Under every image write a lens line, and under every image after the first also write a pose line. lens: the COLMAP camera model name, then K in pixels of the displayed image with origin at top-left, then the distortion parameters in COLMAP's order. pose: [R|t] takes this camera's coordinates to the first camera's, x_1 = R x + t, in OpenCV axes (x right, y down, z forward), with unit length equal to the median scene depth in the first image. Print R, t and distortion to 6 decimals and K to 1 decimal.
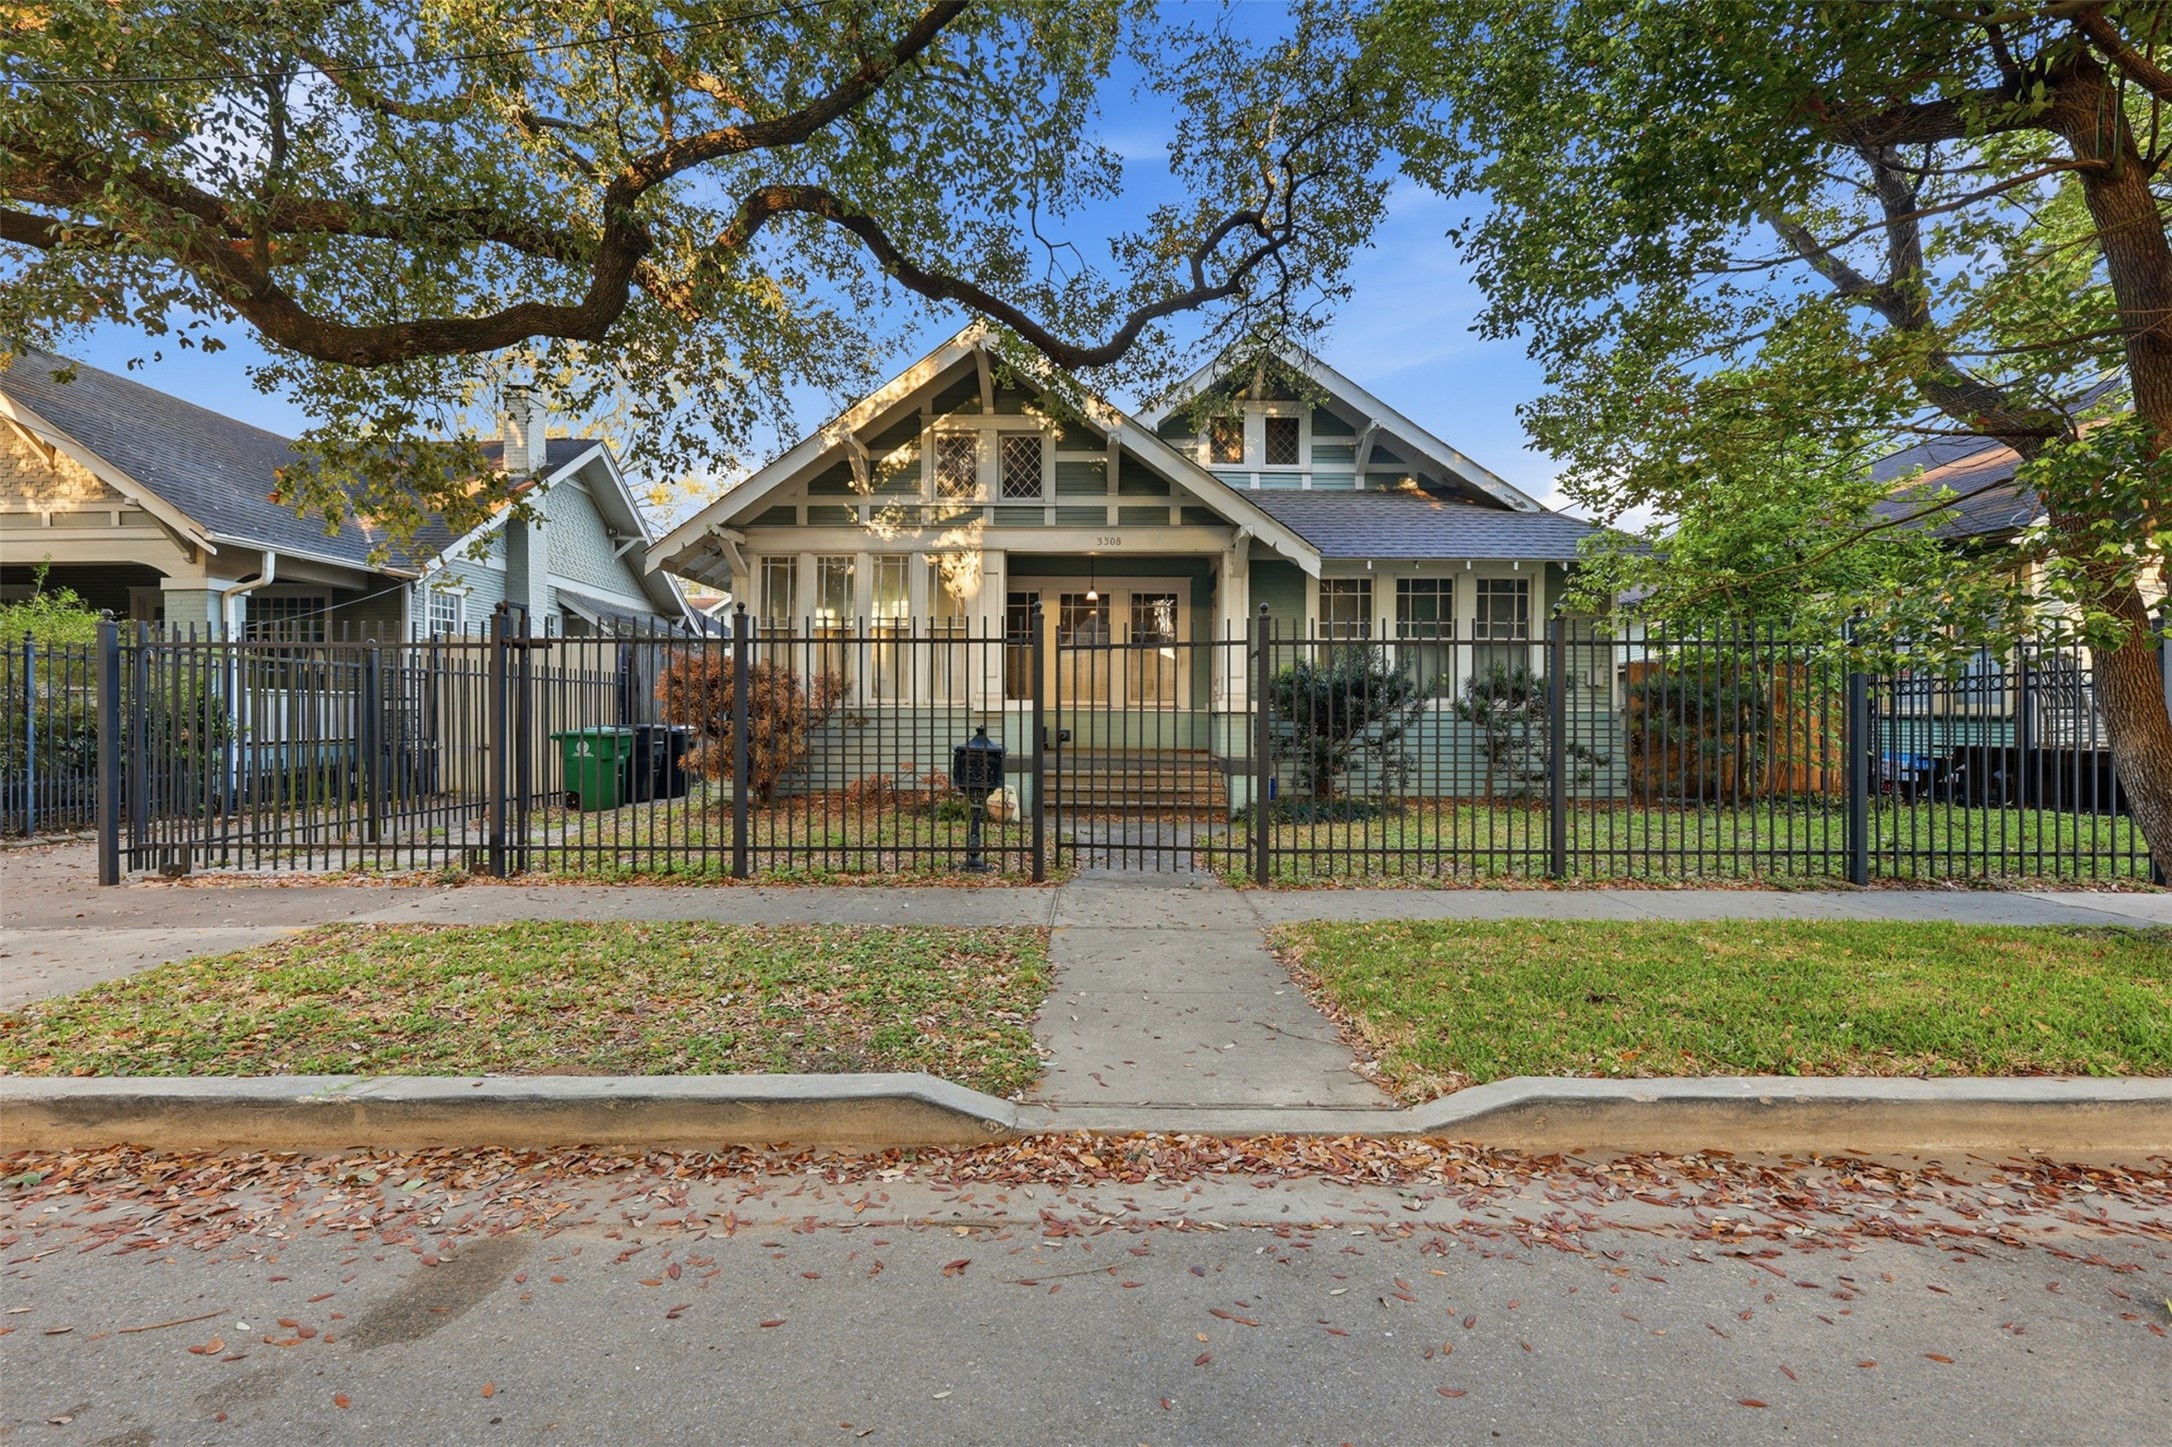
lens RADIAL K [[960.6, 0, 1086.7], [0, 960.6, 715.5], [0, 0, 1]] dist [-0.001670, 0.000046]
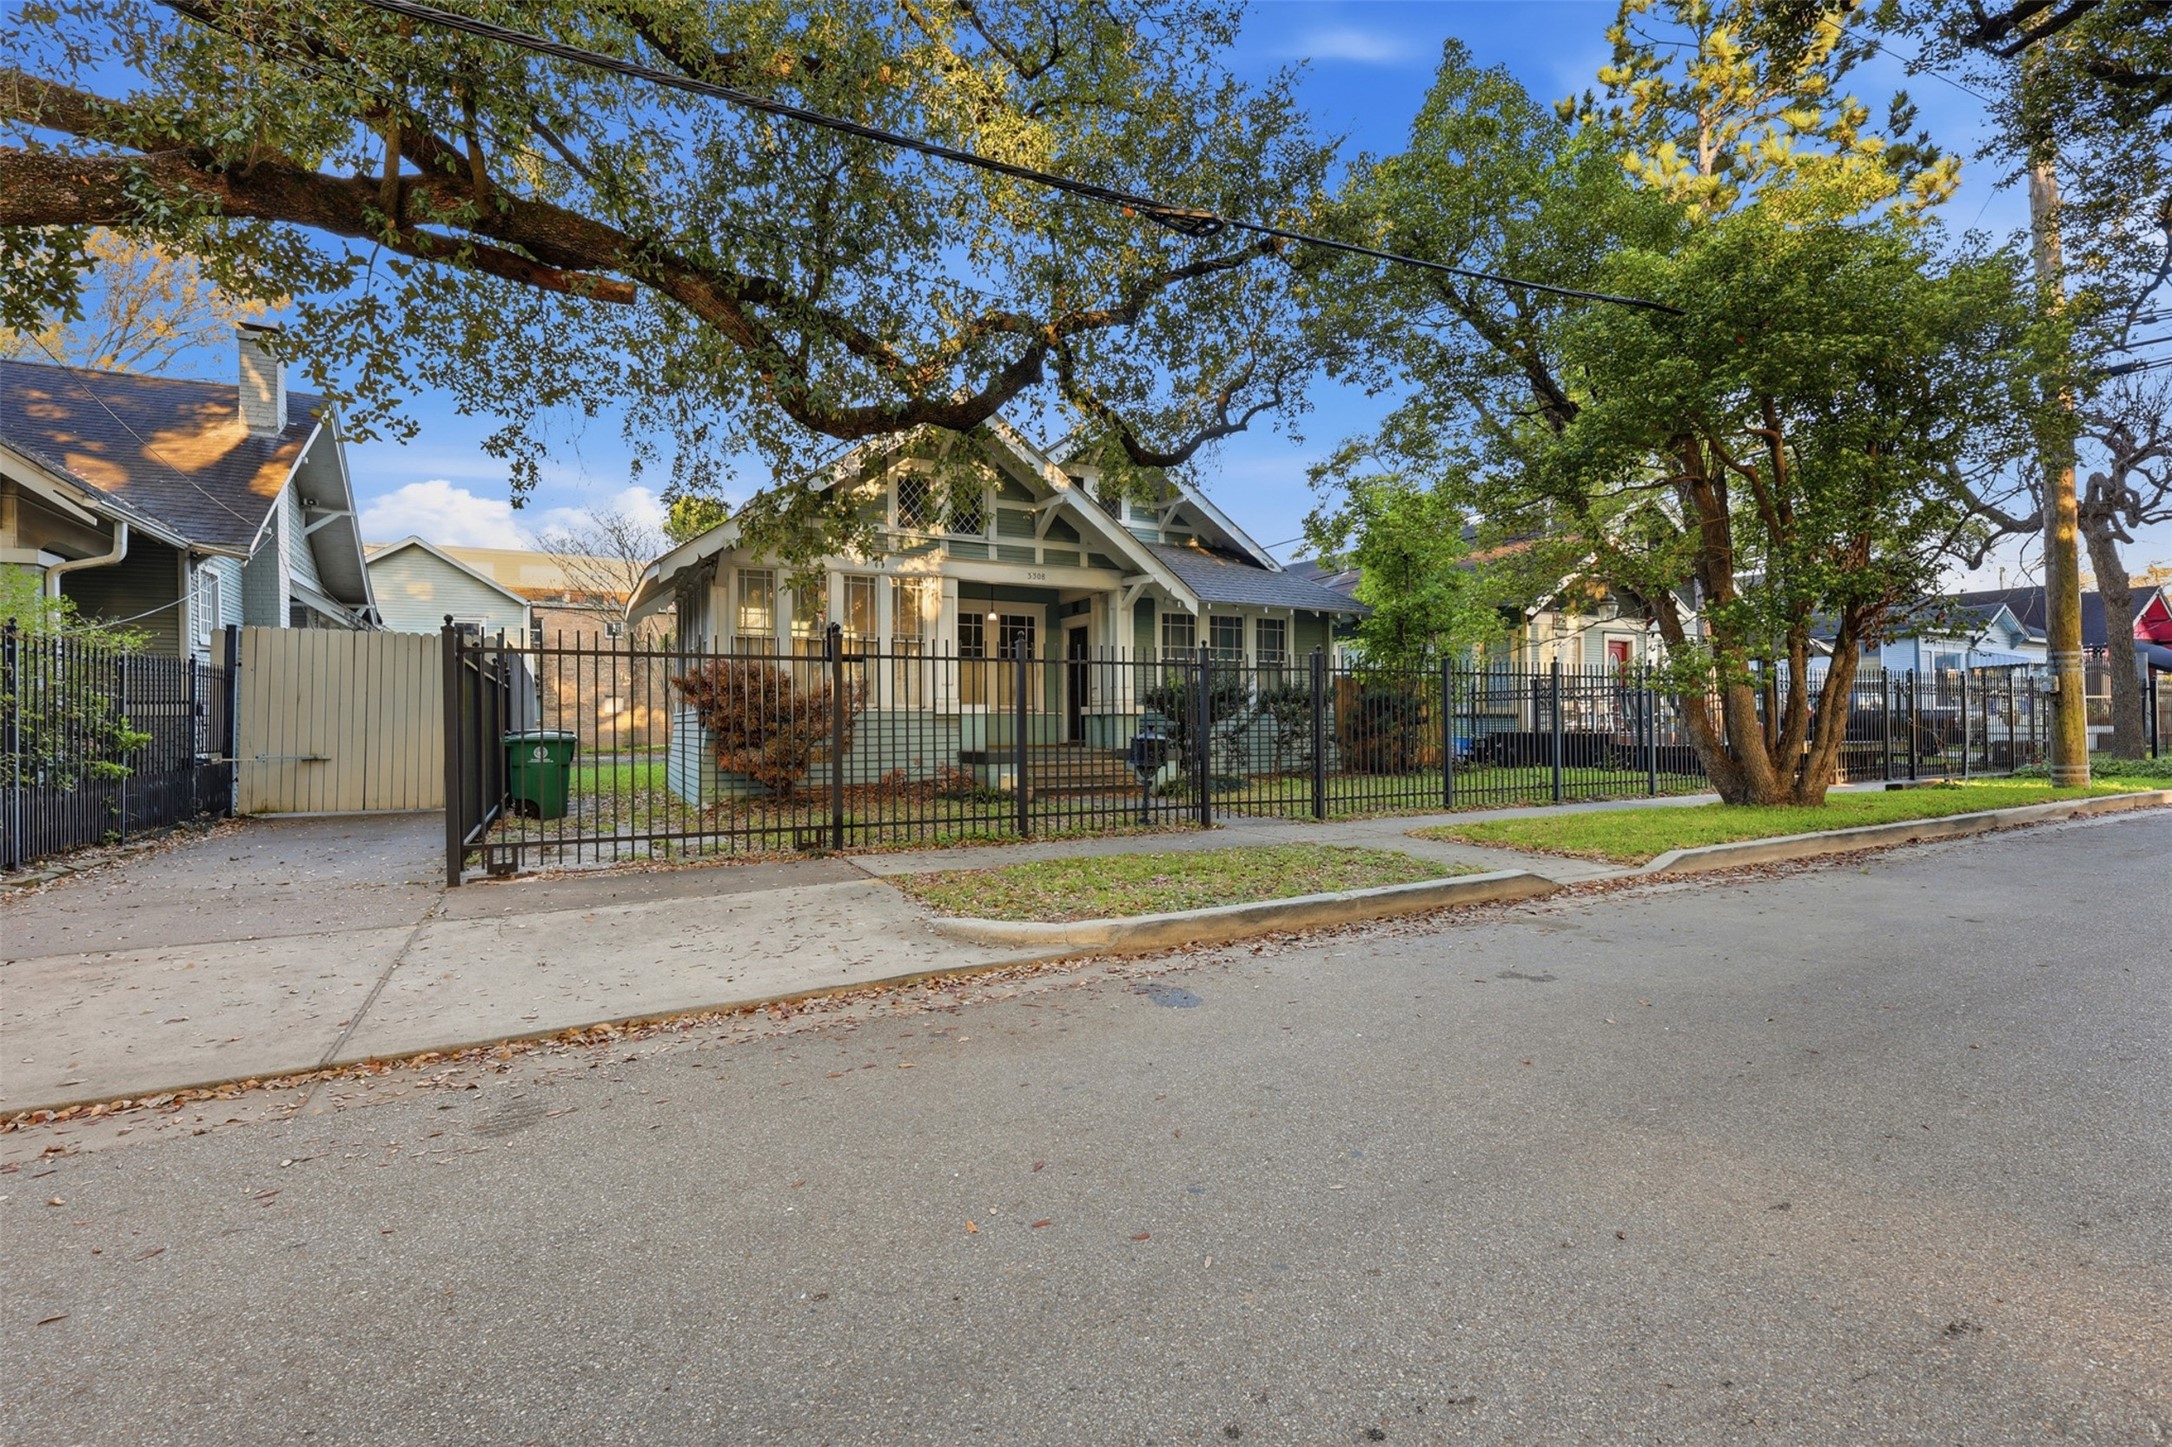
lens RADIAL K [[1000.5, 0, 1084.4], [0, 1000.5, 702.6], [0, 0, 1]] dist [-0.000571, -0.000256]
pose [[0.865611, 0.000714, 0.500716, -0.567171], [0.008415, 0.999837, -0.015973, 0.002280], [-0.500646, 0.018040, 0.865464, -0.141936]]
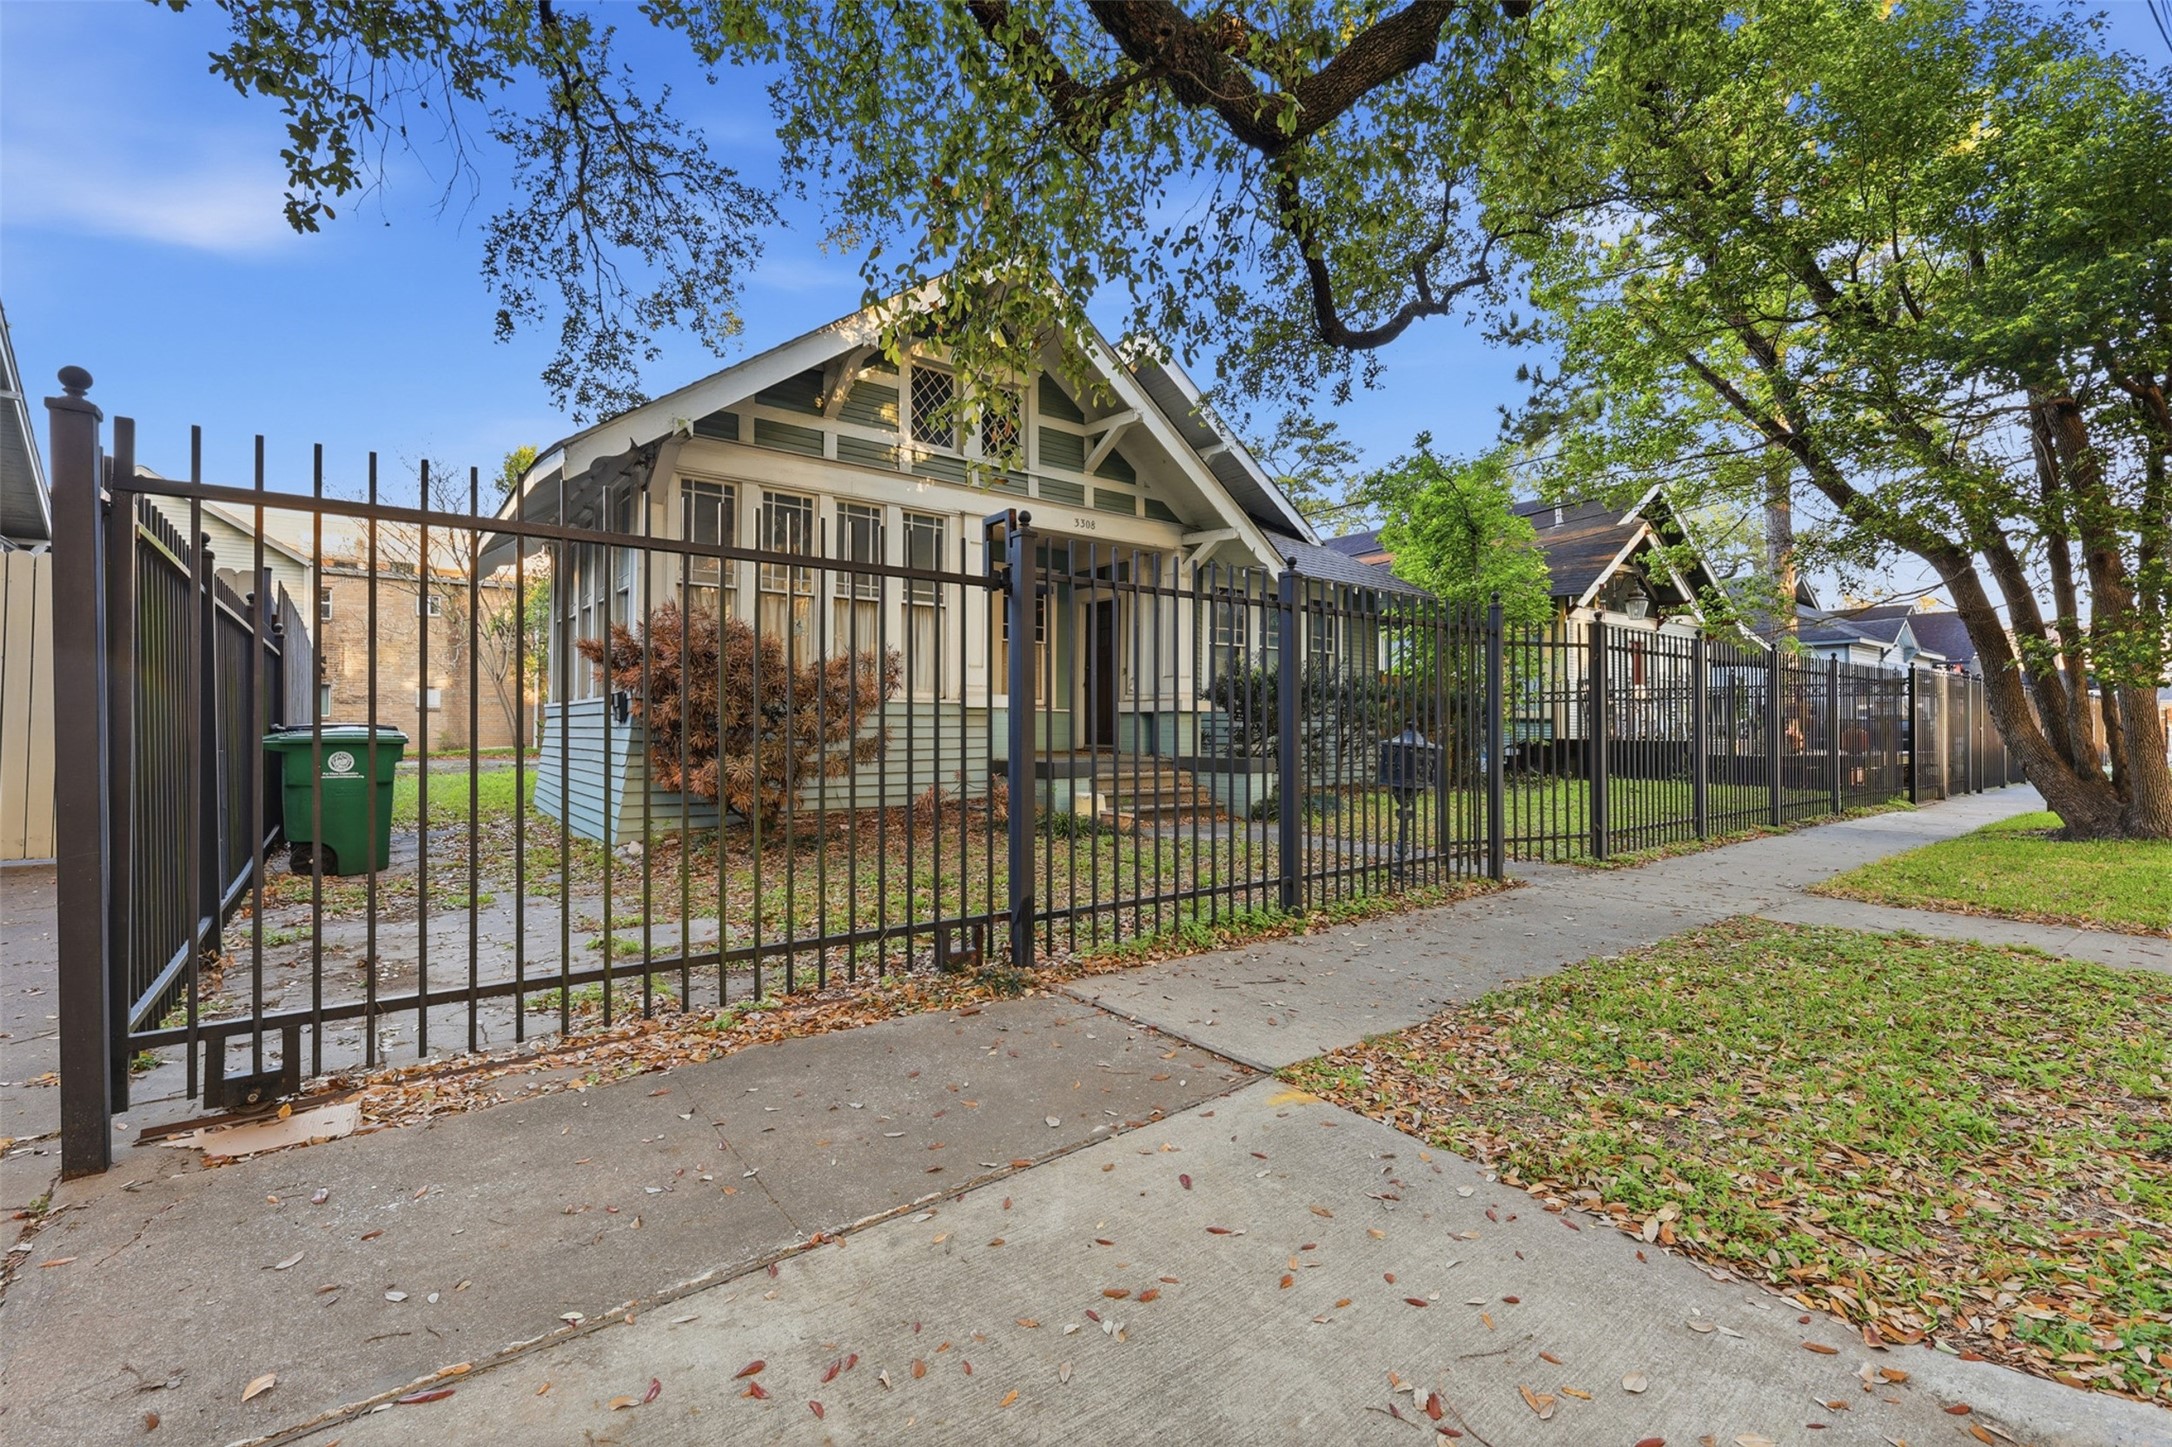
lens RADIAL K [[960.6, 0, 1086.7], [0, 960.6, 715.5], [0, 0, 1]] dist [-0.001670, 0.000046]
pose [[0.765325, 0.005825, 0.643618, -0.564644], [-0.000937, 0.999968, -0.007935, 0.008926], [-0.643643, 0.005470, 0.765306, 0.297565]]
